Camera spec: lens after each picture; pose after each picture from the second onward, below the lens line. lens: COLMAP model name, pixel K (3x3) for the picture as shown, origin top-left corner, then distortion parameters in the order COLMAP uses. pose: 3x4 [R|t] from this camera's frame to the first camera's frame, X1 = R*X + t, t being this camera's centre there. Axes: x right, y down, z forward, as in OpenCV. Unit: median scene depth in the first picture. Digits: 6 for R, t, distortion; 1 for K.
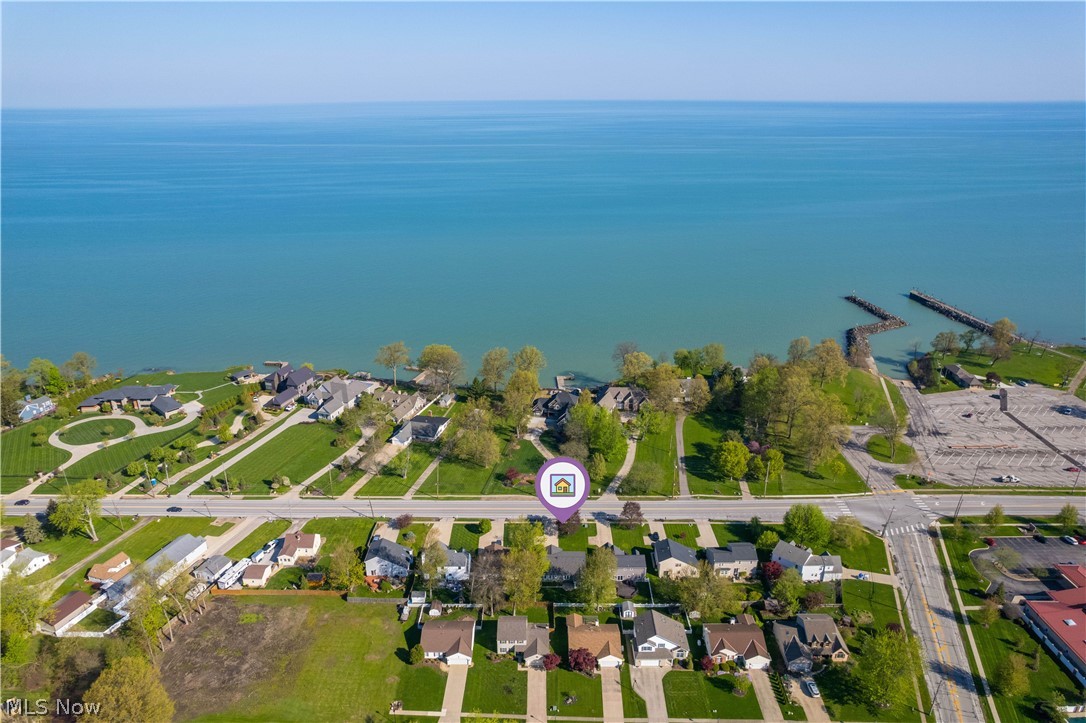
lens RADIAL K [[698.7, 0, 543.0], [0, 698.7, 361.5], [0, 0, 1]] dist [-0.076316, 0.058966]
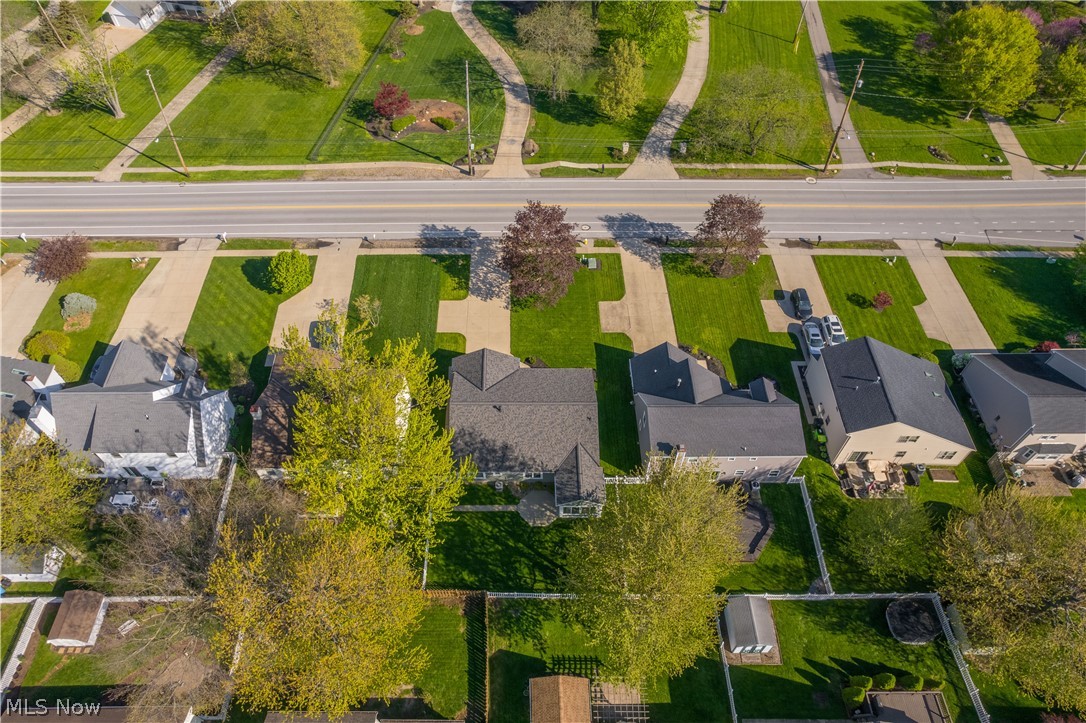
lens RADIAL K [[711.8, 0, 507.3], [0, 711.8, 363.3], [0, 0, 1]] dist [-0.073601, 0.060722]
pose [[0.999971, -0.004858, -0.005830, 0.020418], [0.007162, 0.858035, 0.513541, 0.091819], [0.002508, -0.513568, 0.858045, 0.629930]]
